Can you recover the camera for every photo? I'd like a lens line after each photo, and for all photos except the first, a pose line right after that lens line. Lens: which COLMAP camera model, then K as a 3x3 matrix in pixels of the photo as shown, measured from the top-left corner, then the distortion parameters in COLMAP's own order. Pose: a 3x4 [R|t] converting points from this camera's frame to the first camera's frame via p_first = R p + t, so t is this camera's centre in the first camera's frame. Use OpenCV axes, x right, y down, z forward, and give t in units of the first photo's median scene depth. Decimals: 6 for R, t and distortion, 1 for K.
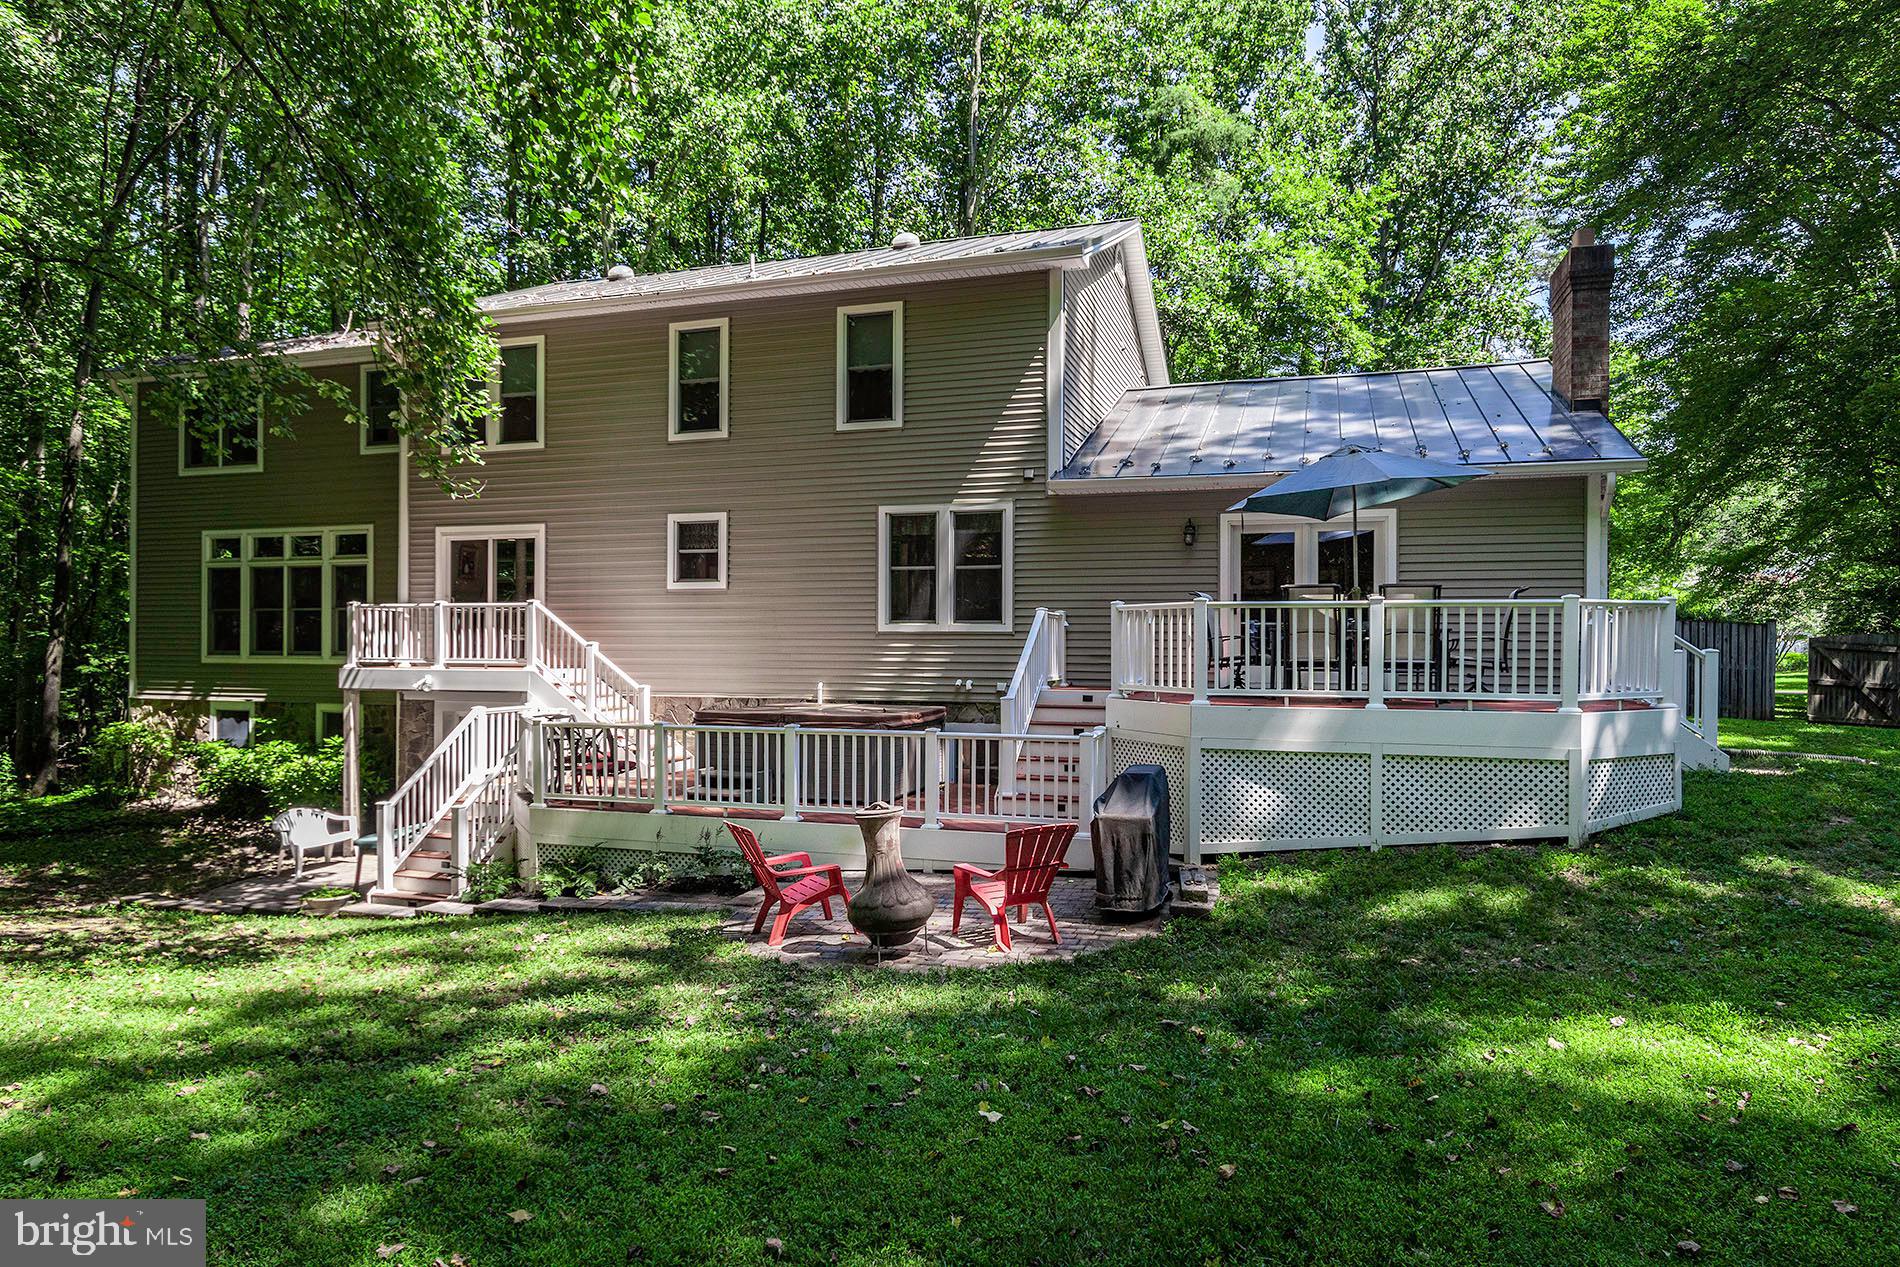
lens RADIAL K [[1127.5, 0, 940.6], [0, 1127.5, 641.4], [0, 0, 1]] dist [0.000748, 0.000542]
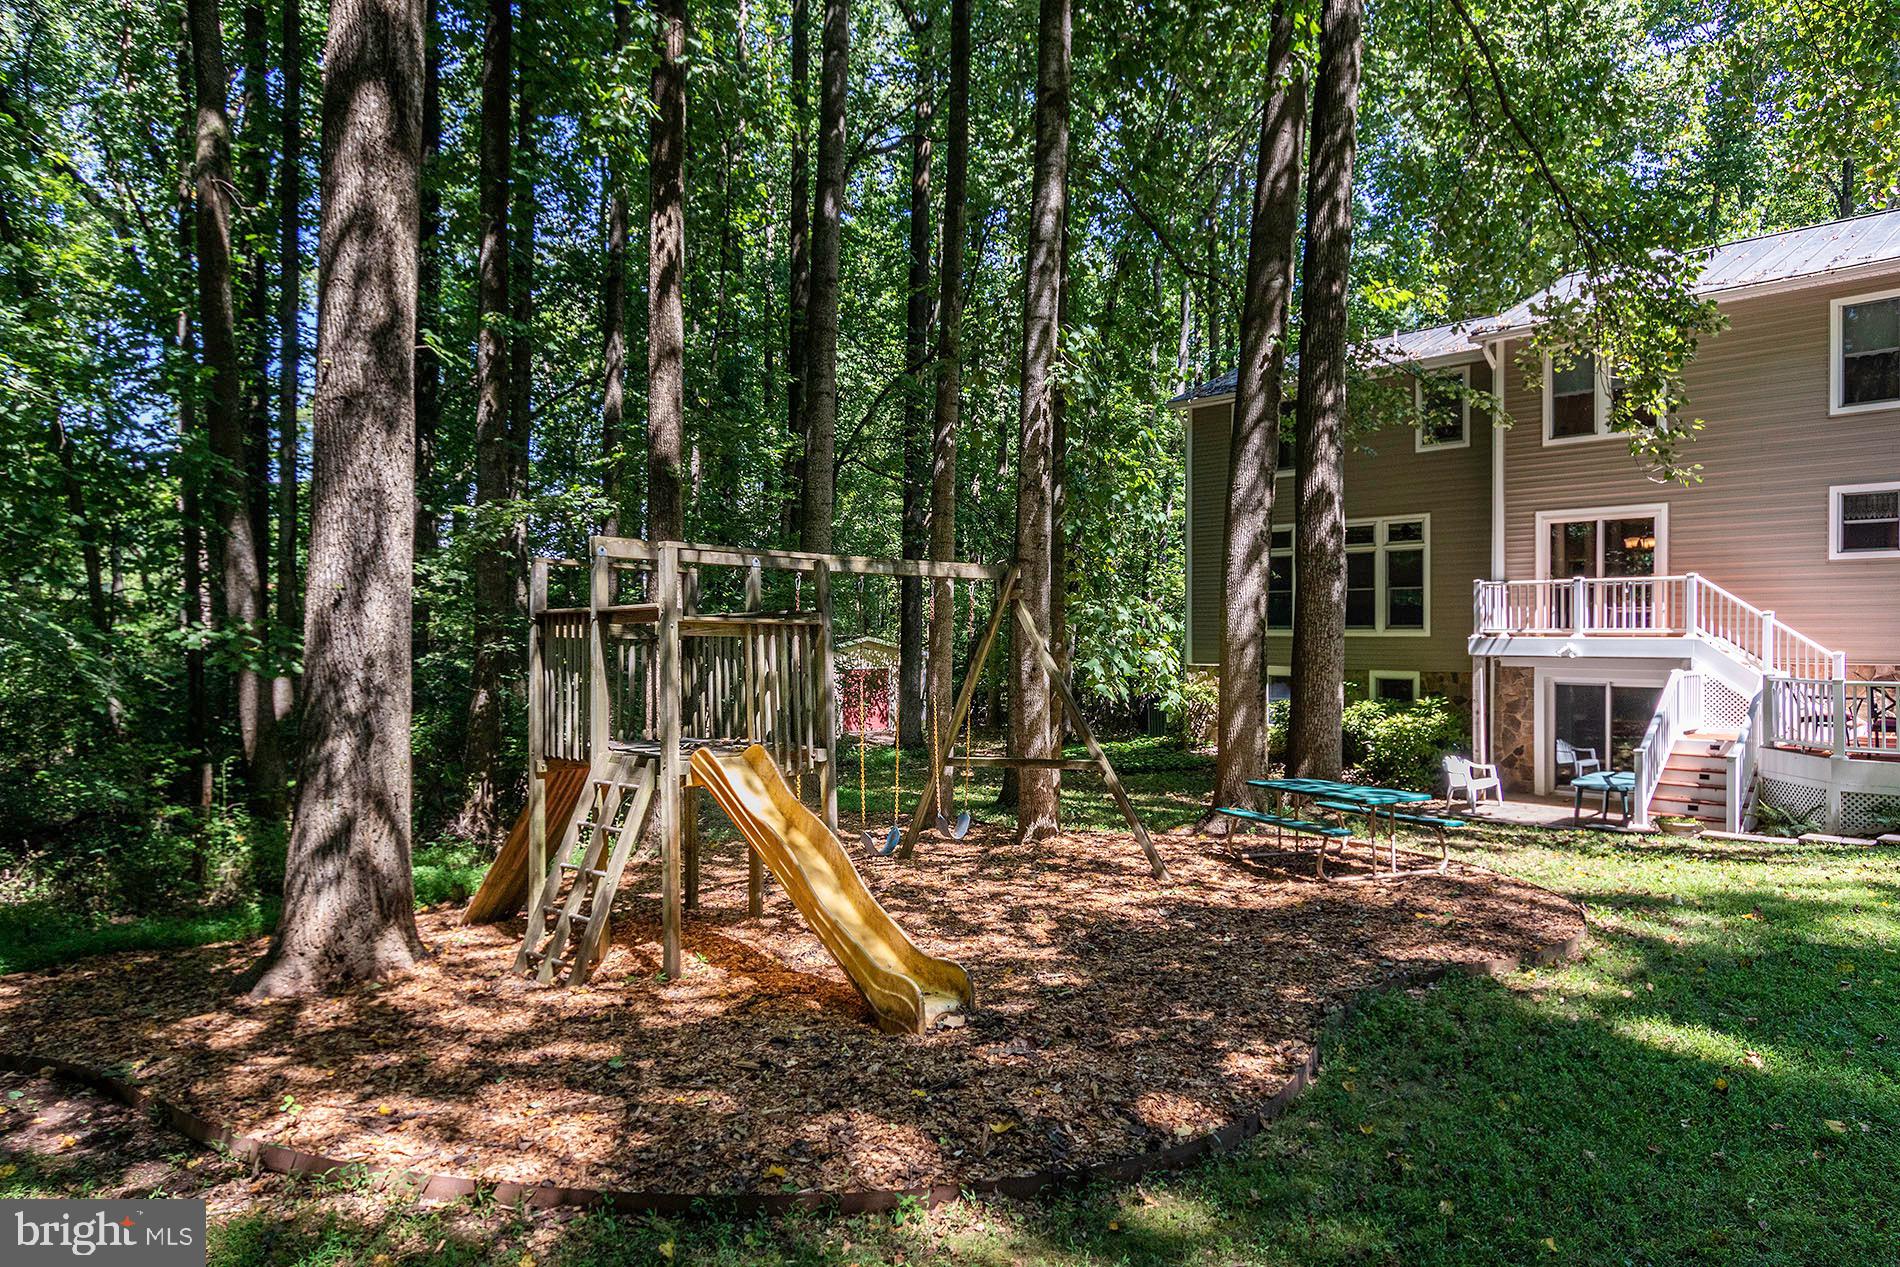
lens RADIAL K [[1165.0, 0, 950.0], [0, 1165.0, 633.5], [0, 0, 1]] dist [0.001152, -0.000604]
pose [[0.876294, -0.001499, -0.481774, -0.434419], [0.002508, 0.999996, 0.001451, 0.017044], [0.481770, -0.002480, 0.876294, -0.313735]]
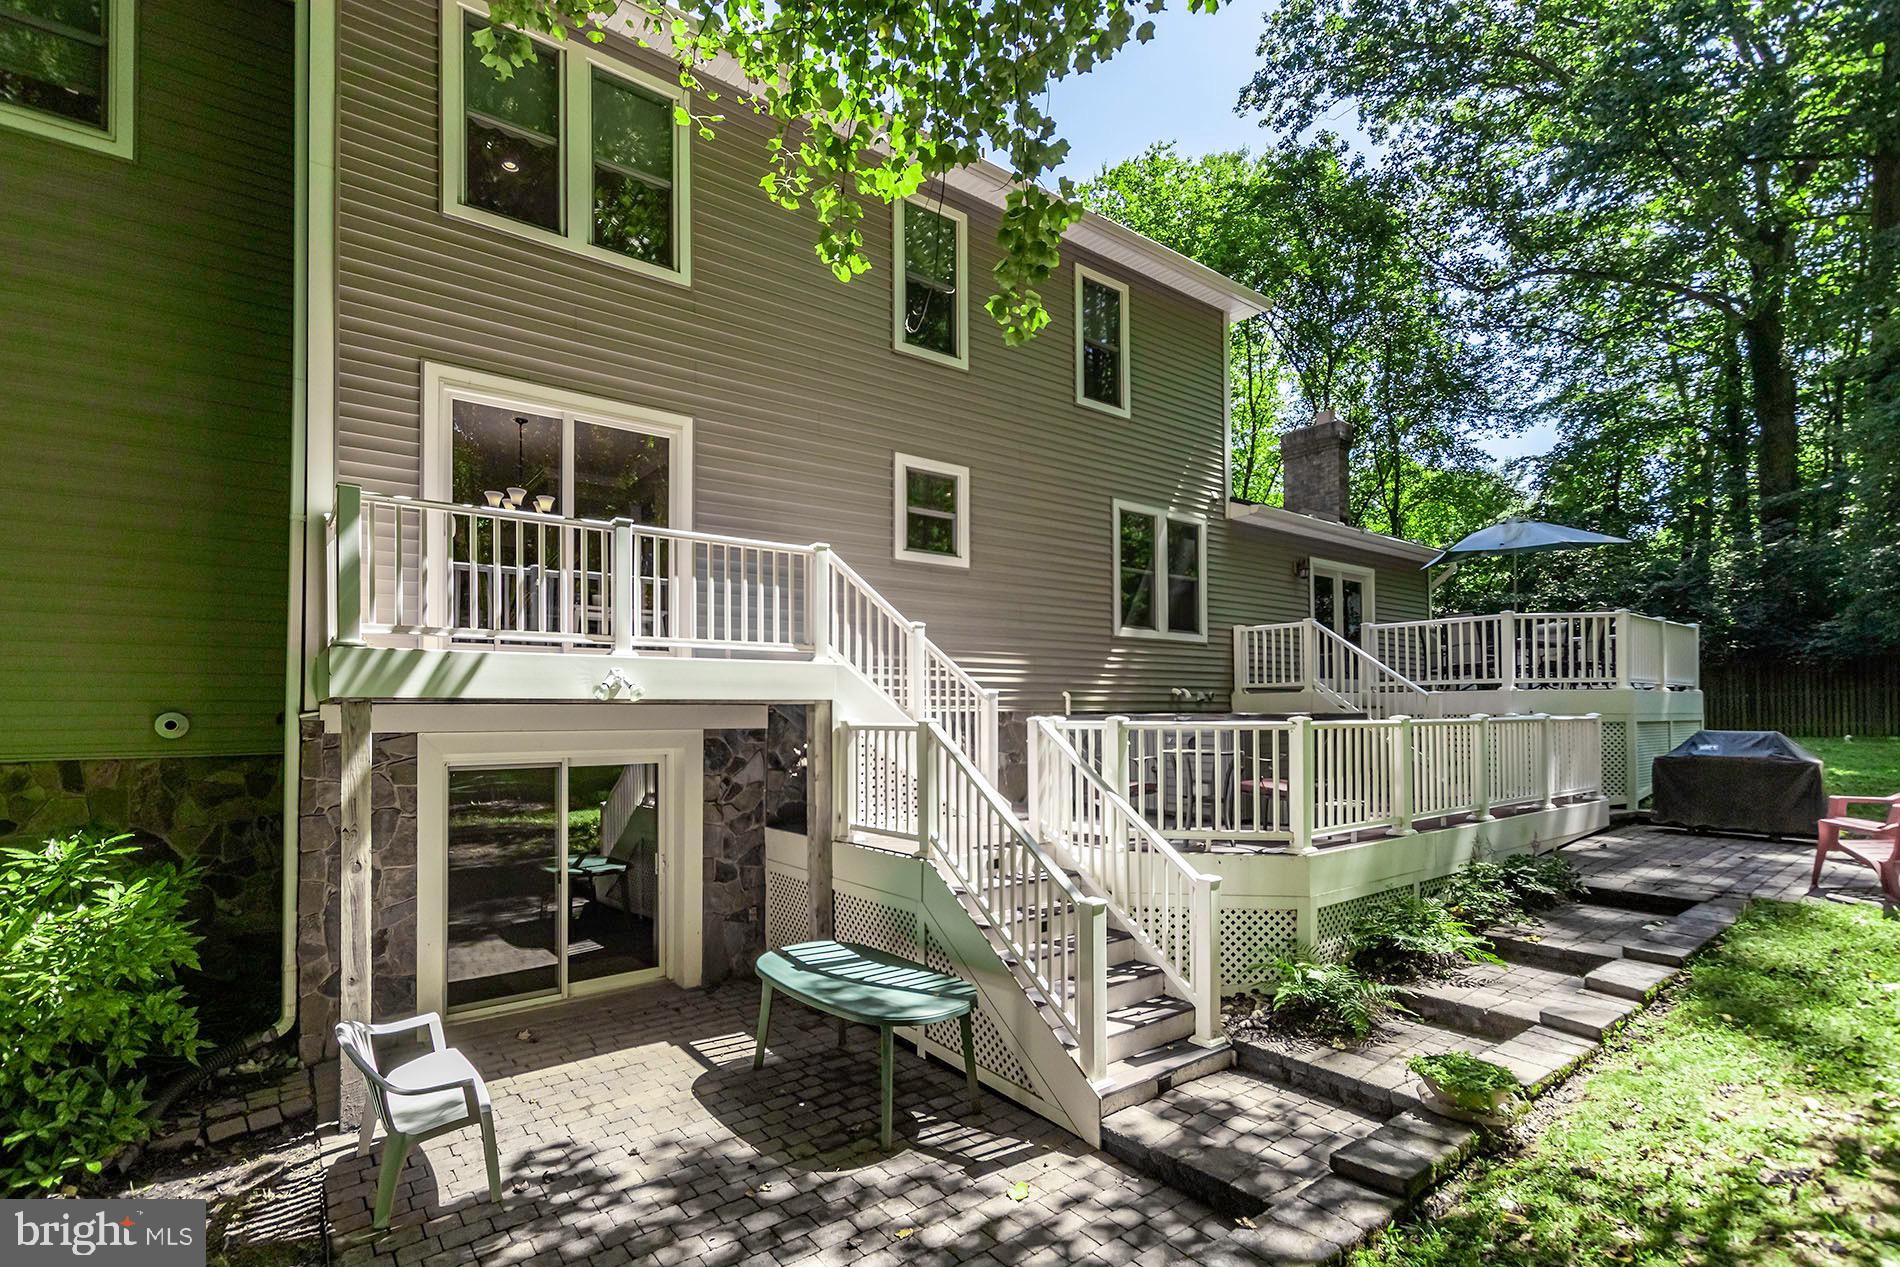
lens RADIAL K [[869.9, 0, 951.1], [0, 869.9, 700.5], [0, 0, 1]] dist [0.003038, 0.000499]
pose [[0.573766, 0.007417, 0.818986, -0.667128], [0.007374, 0.999872, -0.014221, 0.049067], [-0.818986, 0.014198, 0.573638, 0.668977]]
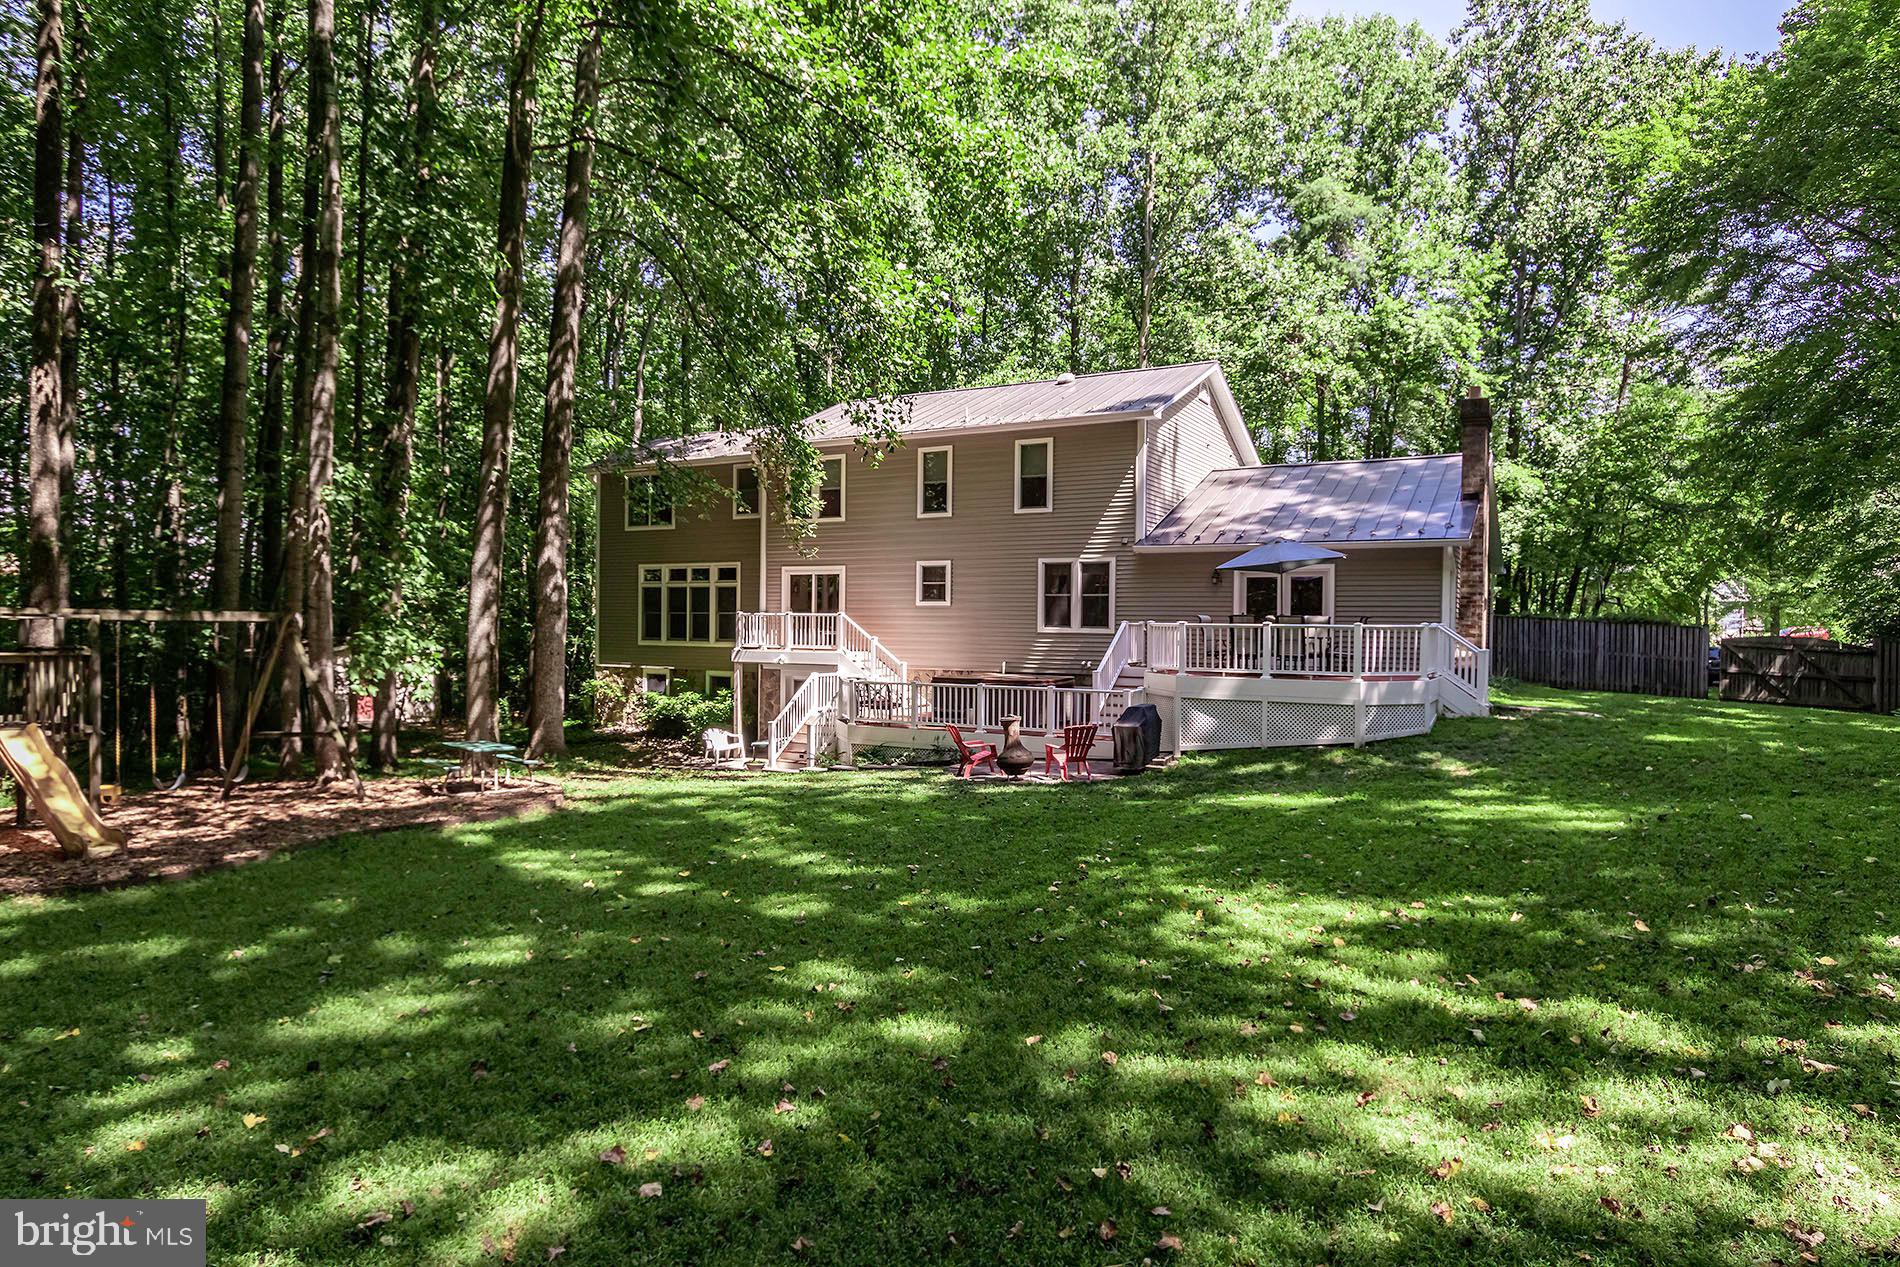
lens RADIAL K [[1100.5, 0, 952.4], [0, 1100.5, 624.2], [0, 0, 1]] dist [-0.004850, -0.000736]
pose [[0.981134, 0.006142, -0.193229, 0.131567], [-0.005581, 0.999978, 0.003450, -0.024323], [0.193246, -0.002307, 0.981148, -0.615098]]
